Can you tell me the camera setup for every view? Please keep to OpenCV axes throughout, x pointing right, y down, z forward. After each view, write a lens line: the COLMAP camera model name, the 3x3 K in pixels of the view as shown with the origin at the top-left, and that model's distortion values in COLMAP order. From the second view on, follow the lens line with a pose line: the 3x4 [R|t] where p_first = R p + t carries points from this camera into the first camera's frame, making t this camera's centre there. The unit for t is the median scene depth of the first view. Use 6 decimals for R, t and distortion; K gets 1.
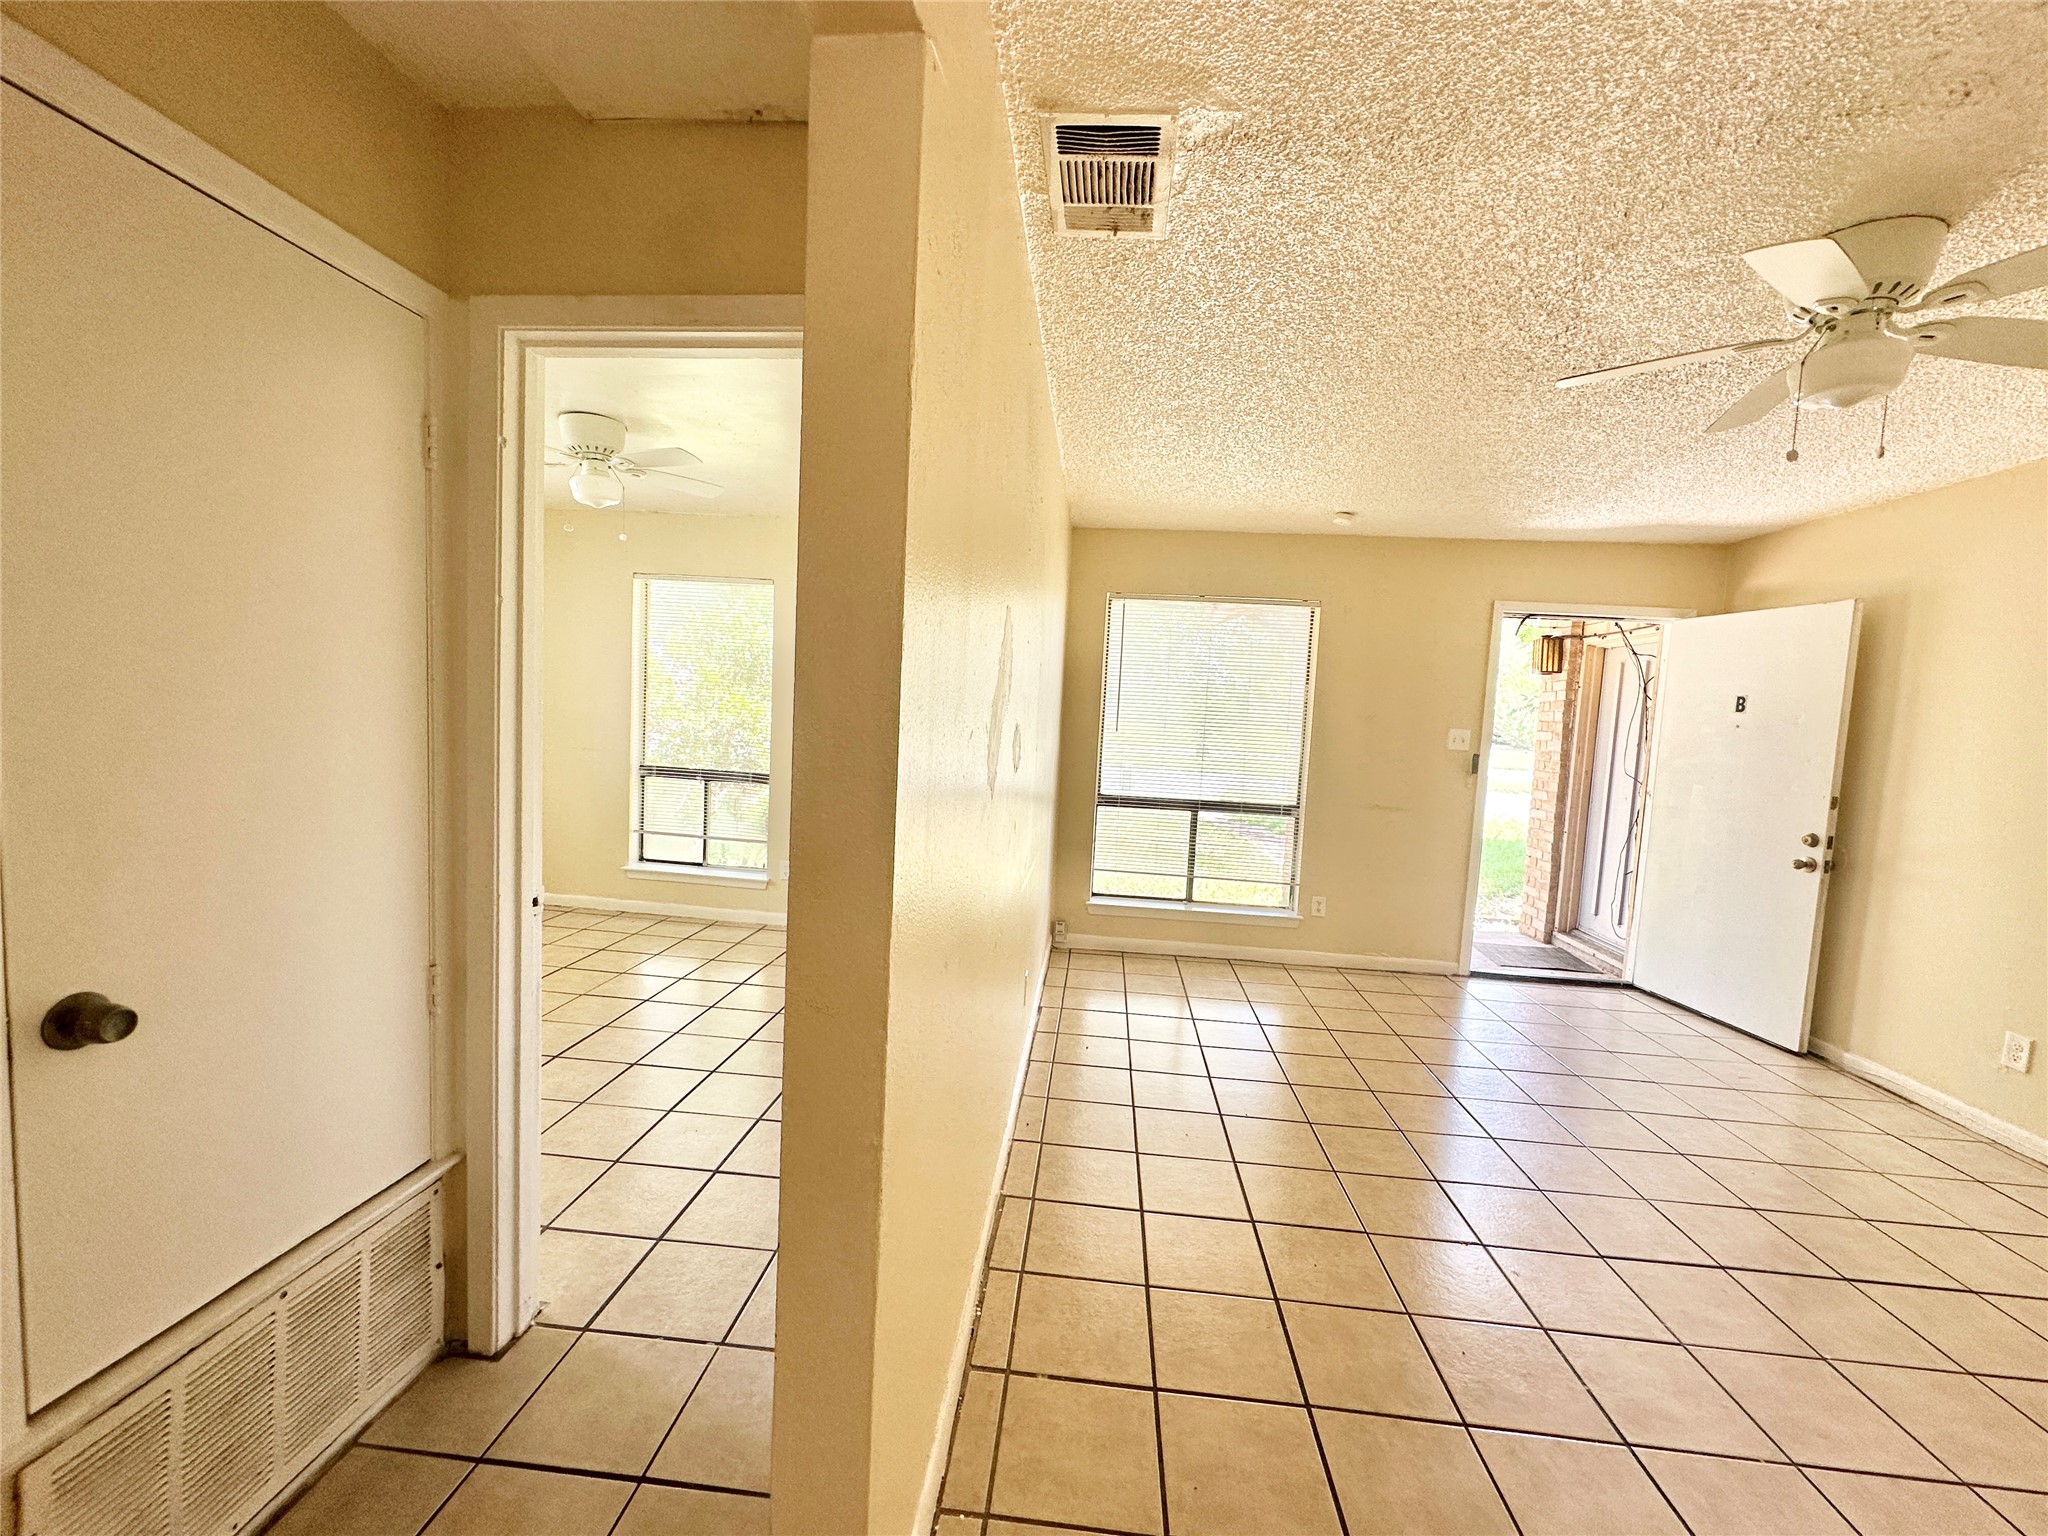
lens RADIAL K [[818.1, 0, 1026.1], [0, 818.1, 764.6], [0, 0, 1]] dist [0.001342, -0.000105]
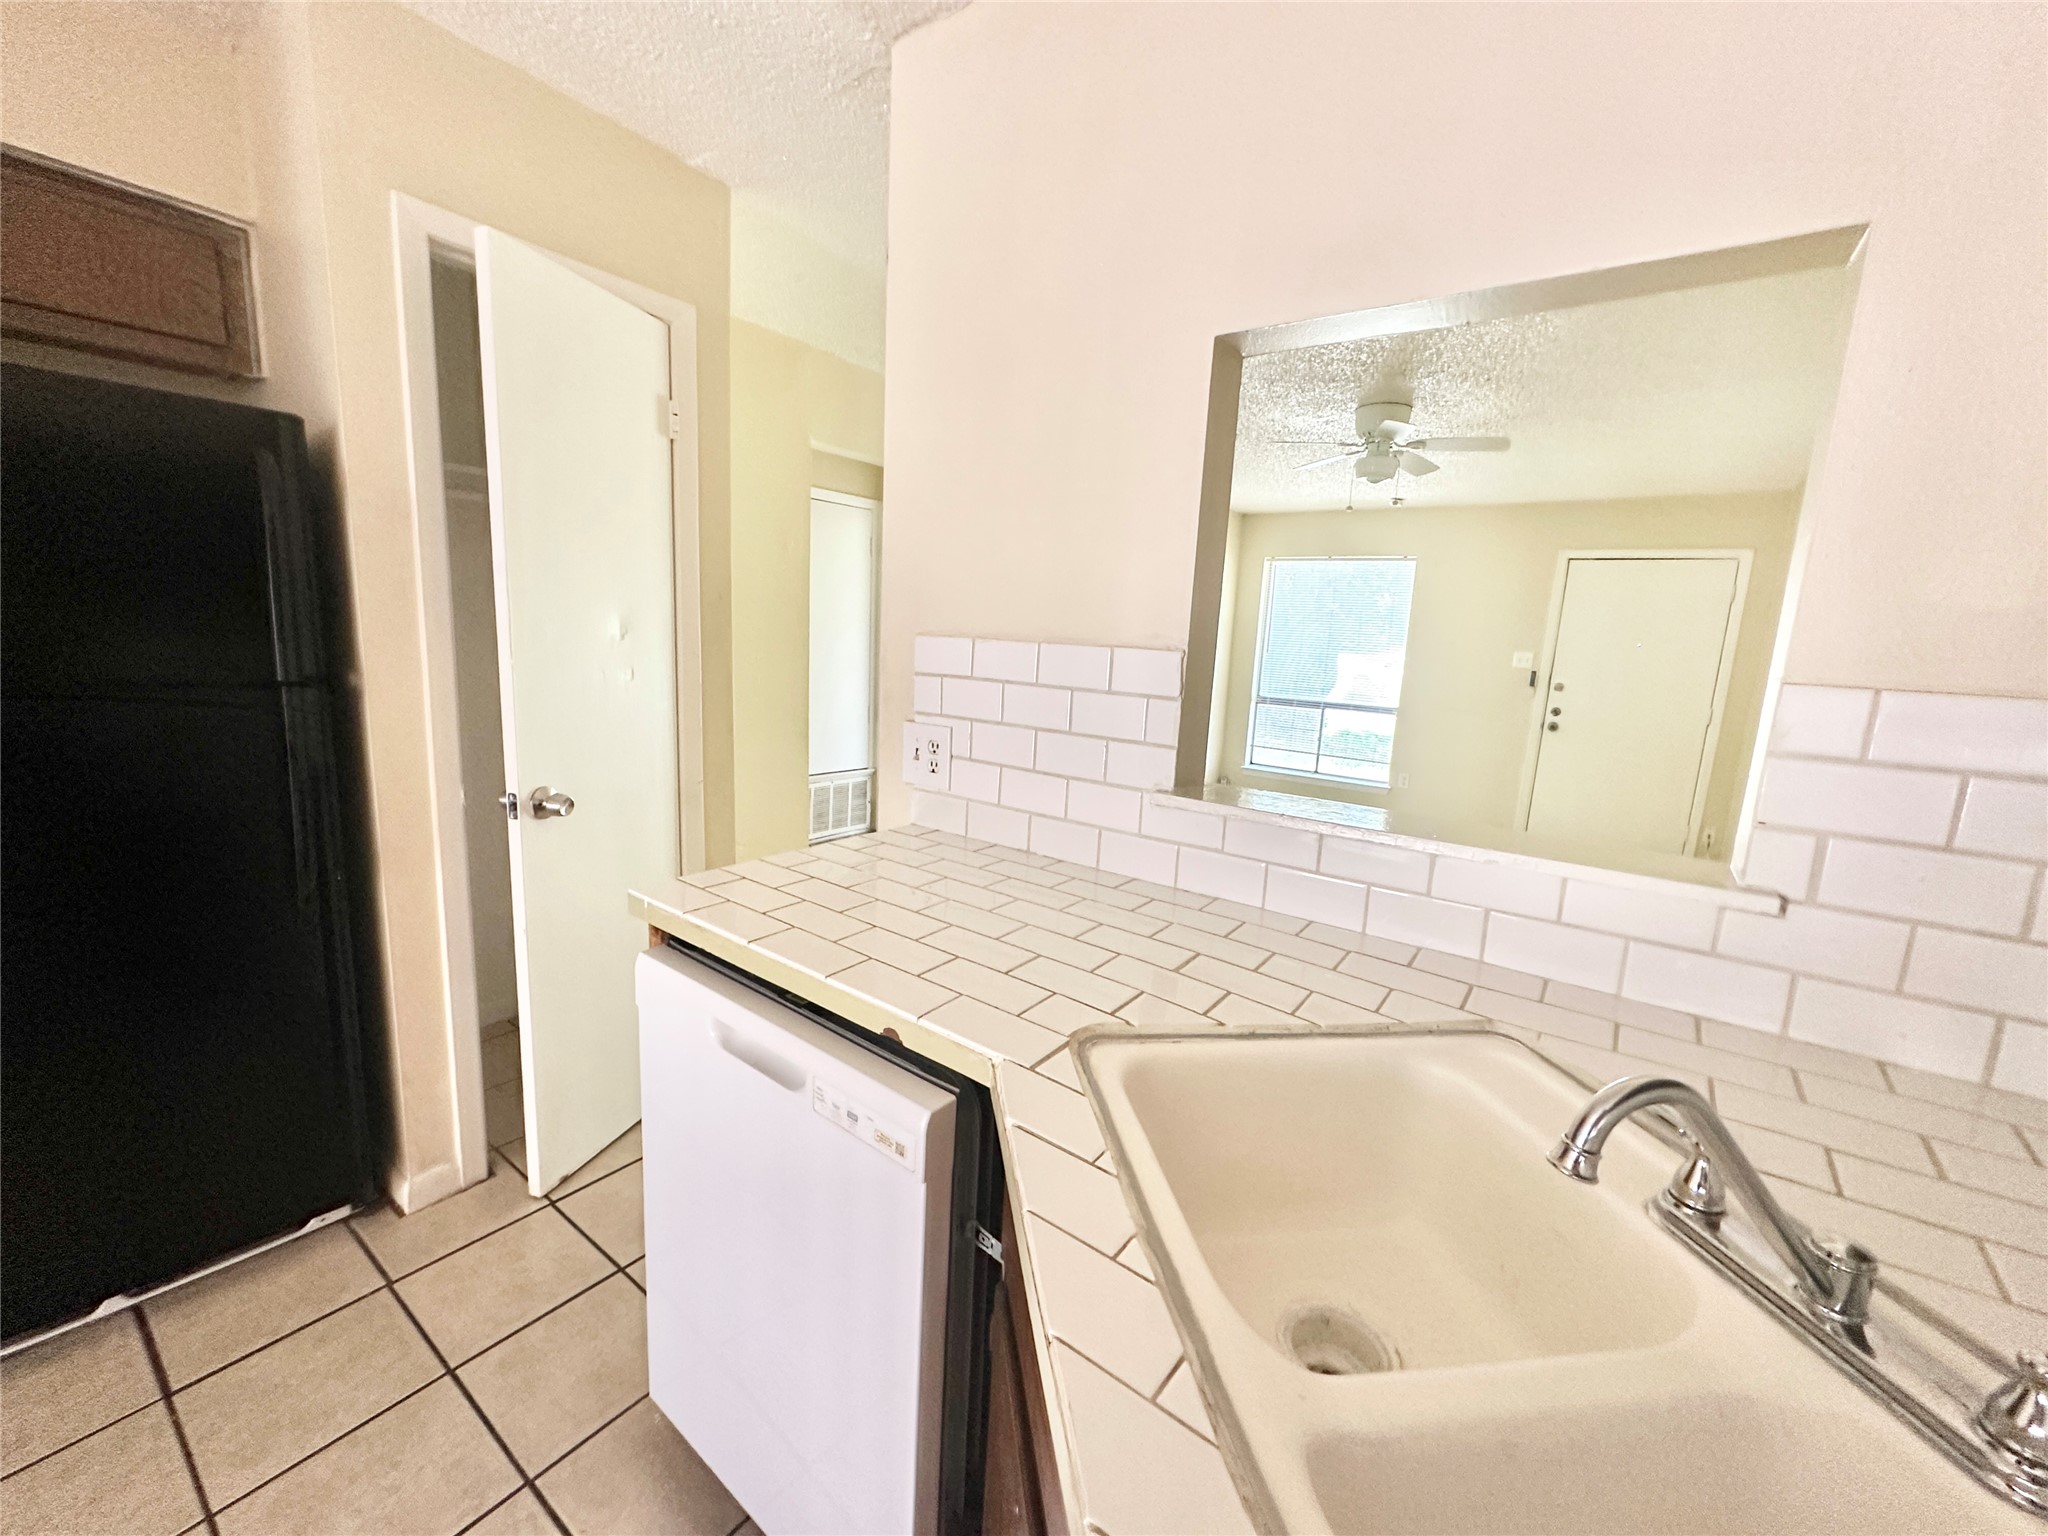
lens RADIAL K [[818.1, 0, 1030.5], [0, 818.1, 763.1], [0, 0, 1]] dist [0.001342, -0.000105]
pose [[0.859888, 0.075428, -0.504880, 0.523349], [-0.042820, 0.996196, 0.075900, 0.067673], [0.508684, -0.043646, 0.859846, -0.522859]]
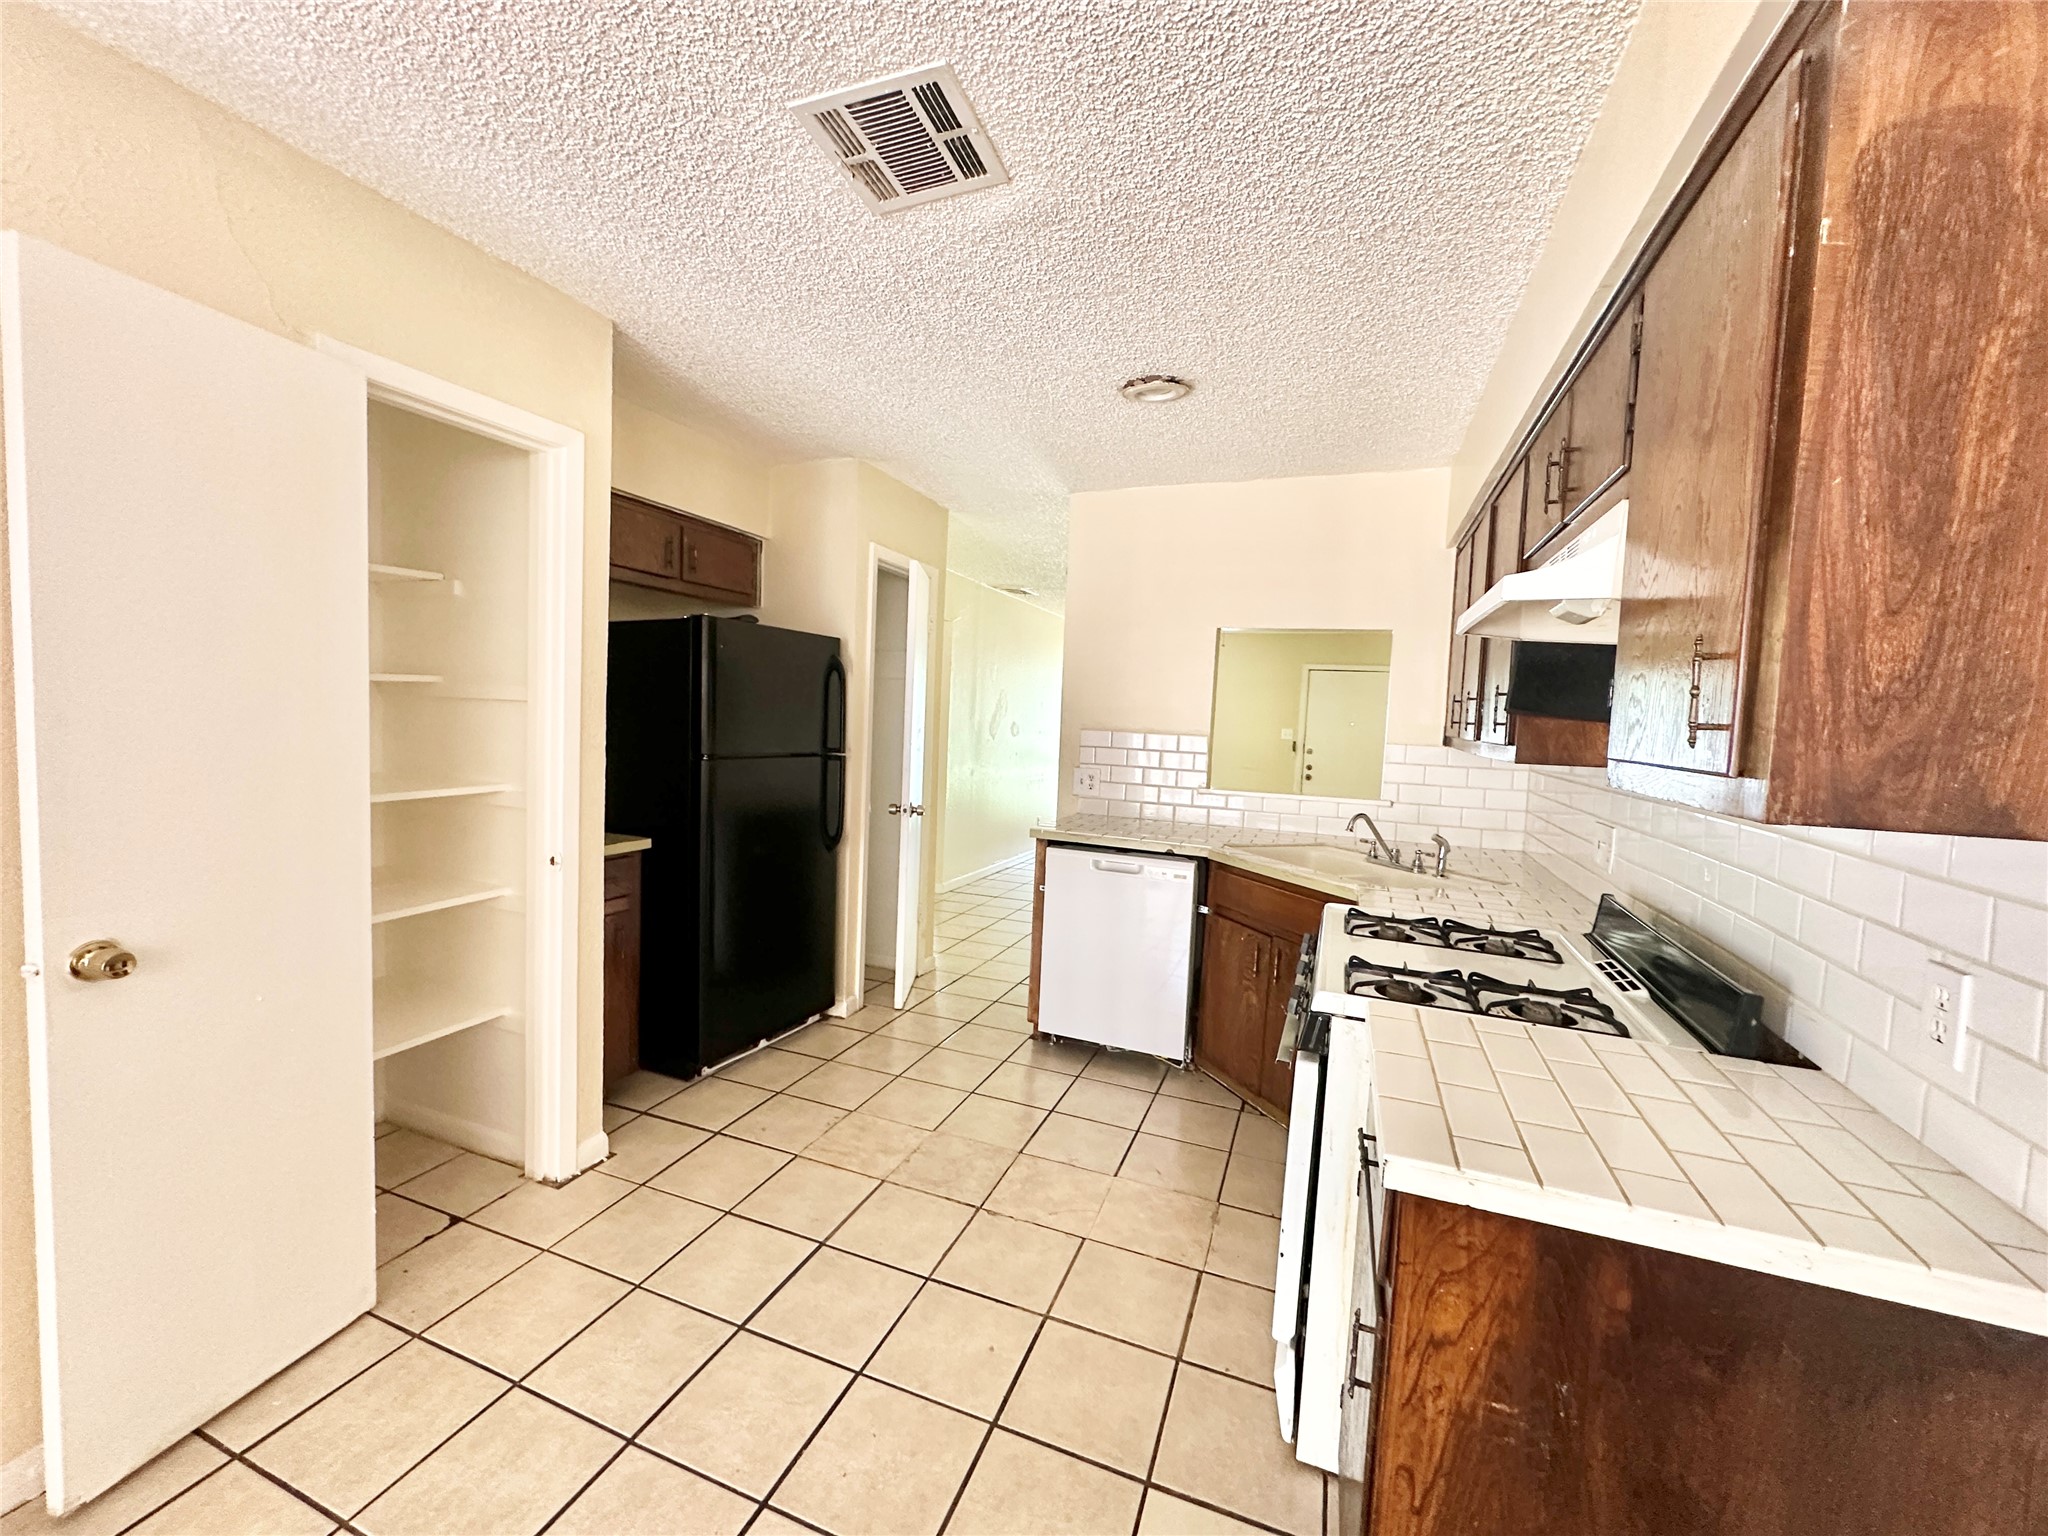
lens RADIAL K [[818.1, 0, 1030.3], [0, 818.1, 770.2], [0, 0, 1]] dist [0.001342, -0.000105]
pose [[0.962479, 0.010040, -0.271171, 0.352700], [-0.015040, 0.999753, -0.016367, 0.159891], [0.270940, 0.019832, 0.962392, -2.204792]]
